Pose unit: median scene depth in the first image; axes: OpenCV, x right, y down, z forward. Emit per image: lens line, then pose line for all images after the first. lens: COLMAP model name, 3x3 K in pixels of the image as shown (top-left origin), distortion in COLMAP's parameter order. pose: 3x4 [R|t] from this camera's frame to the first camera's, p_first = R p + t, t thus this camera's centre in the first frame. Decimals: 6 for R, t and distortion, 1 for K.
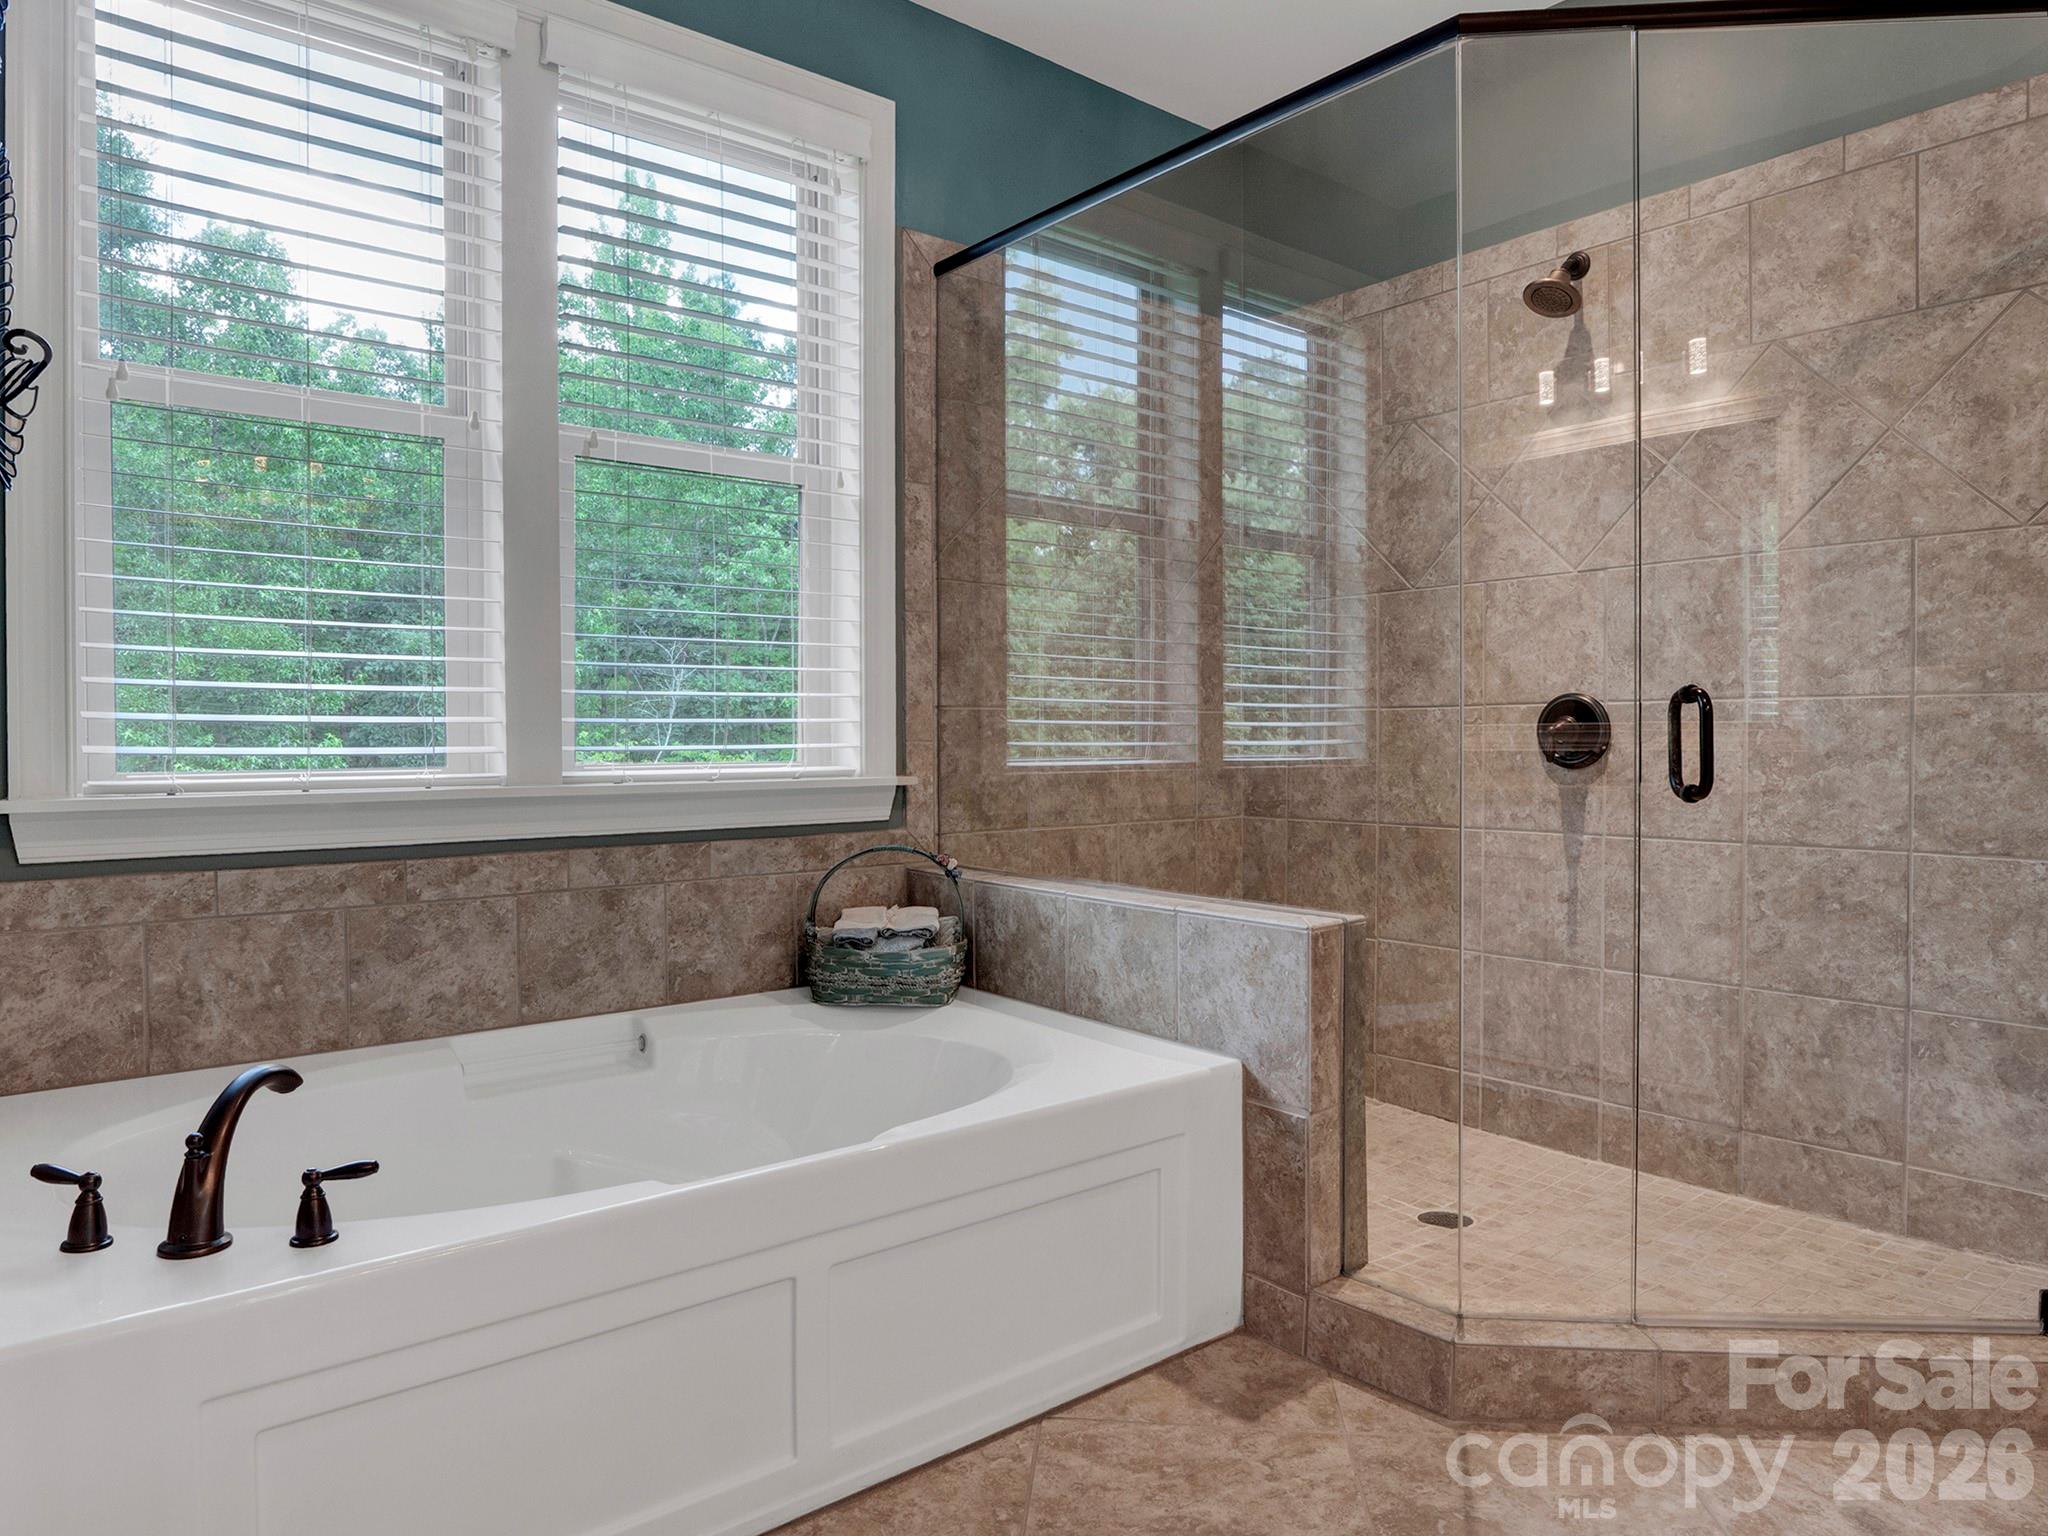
lens RADIAL K [[1311.4, 0, 1022.8], [0, 1311.4, 748.1], [0, 0, 1]] dist [-0.018572, 0.001140]
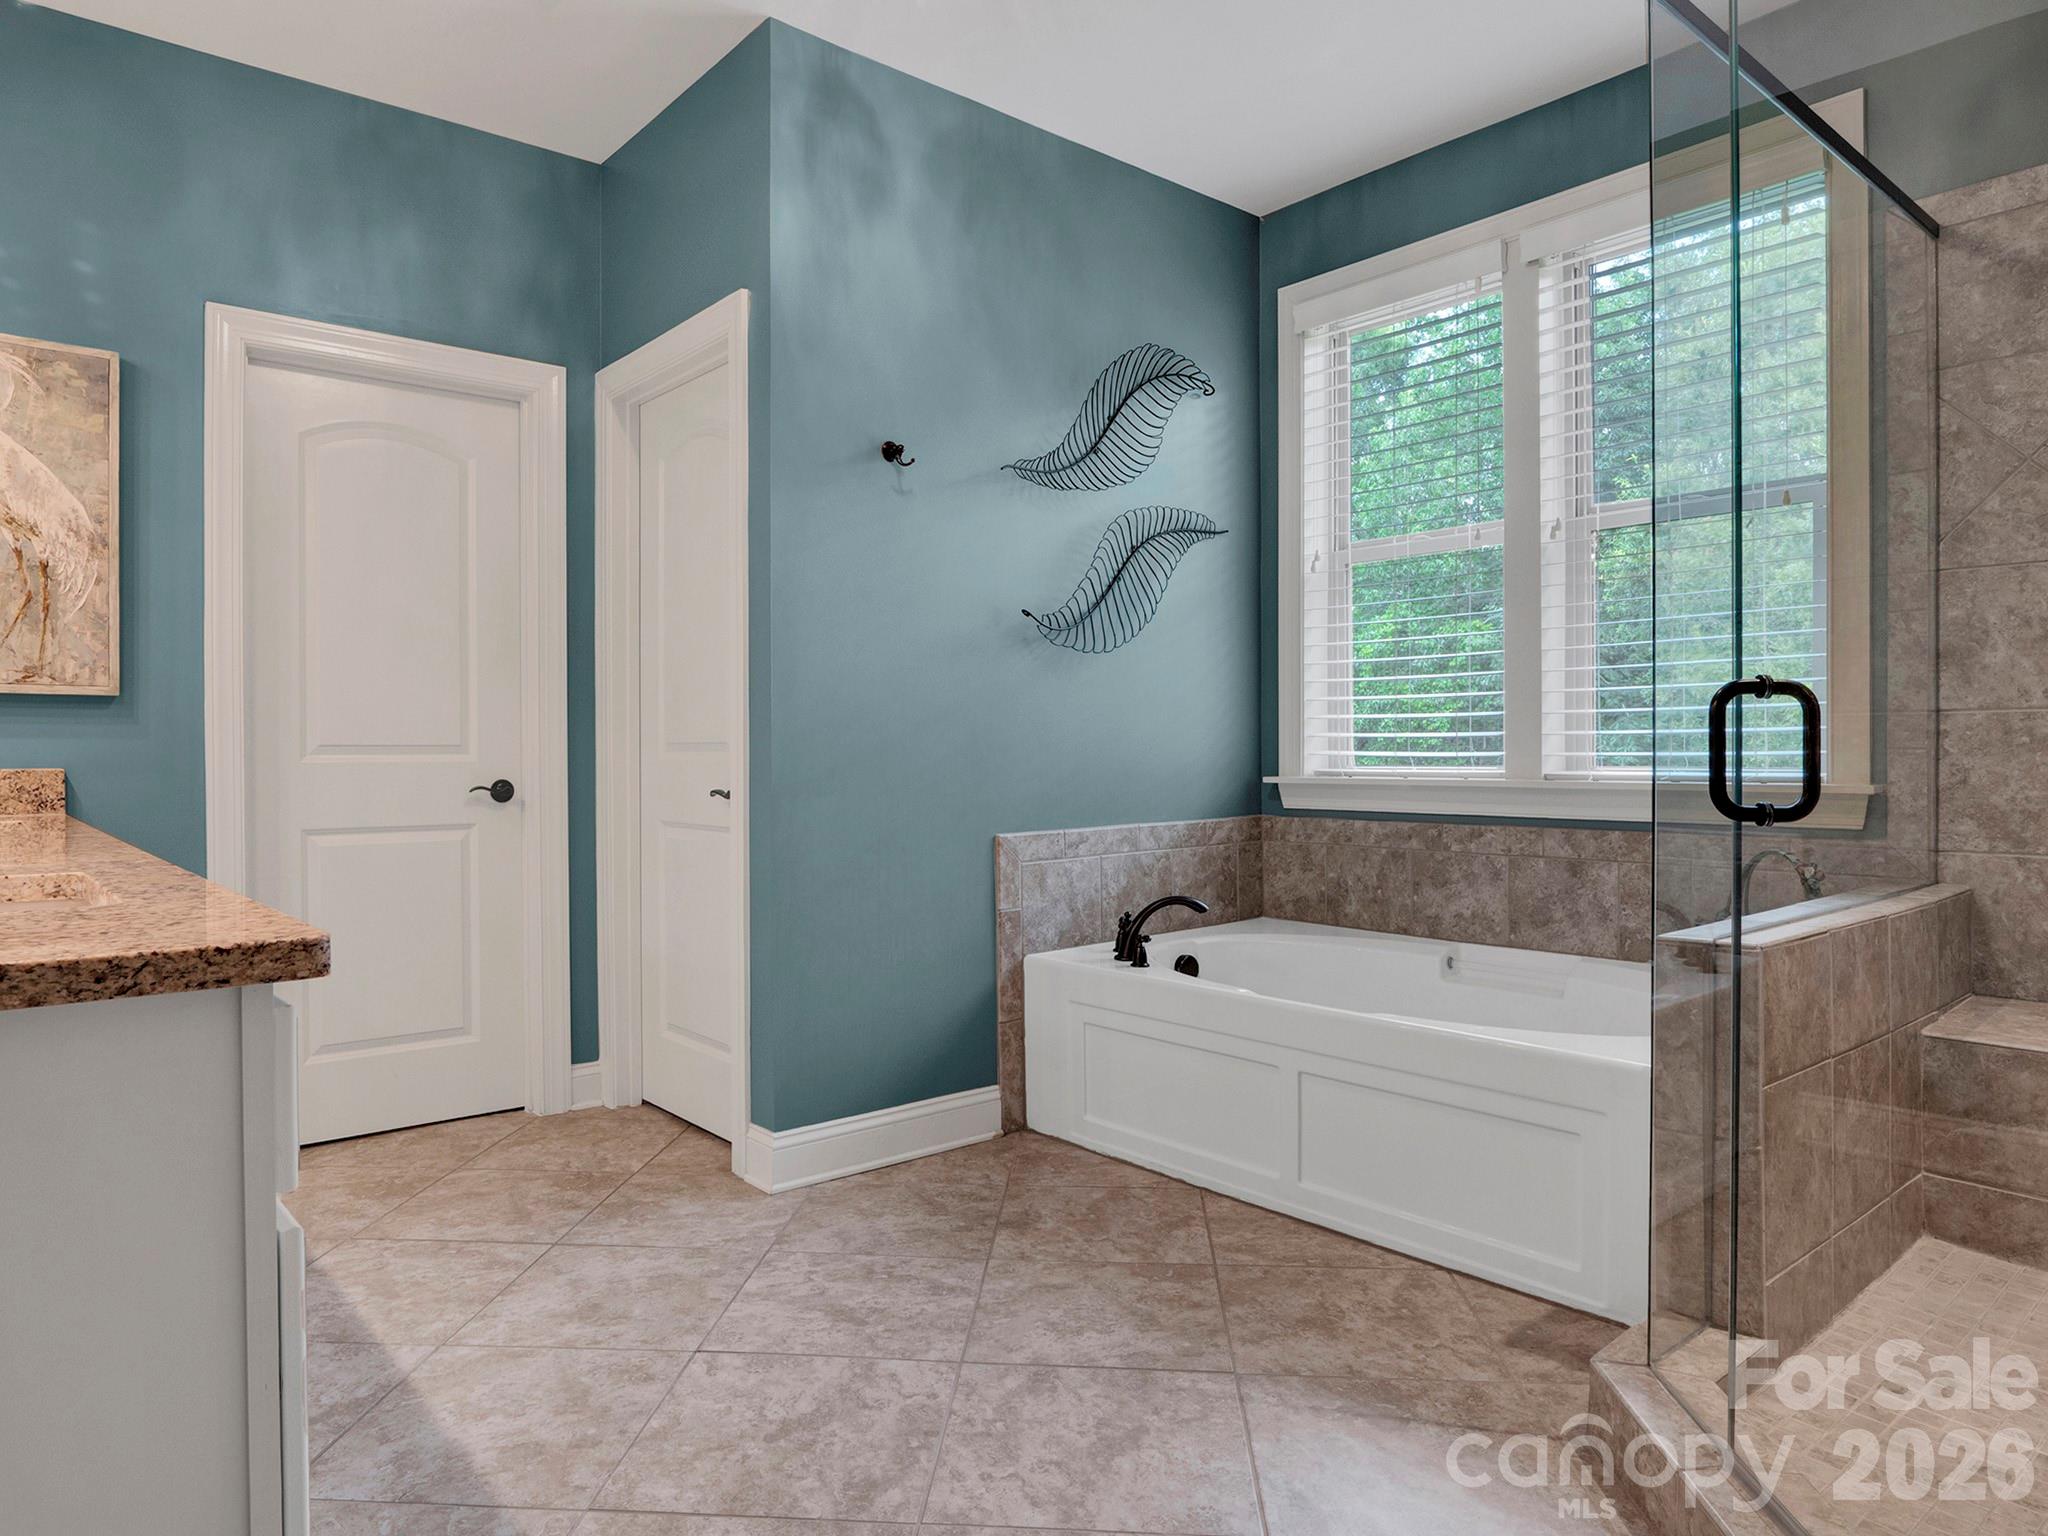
lens RADIAL K [[1311.4, 0, 1022.8], [0, 1311.4, 748.1], [0, 0, 1]] dist [-0.018572, 0.001140]
pose [[0.026587, 0.003725, -0.999640, 1.065368], [-0.001486, 0.999992, 0.003687, -0.010453], [0.999645, 0.001387, 0.026592, 0.442017]]
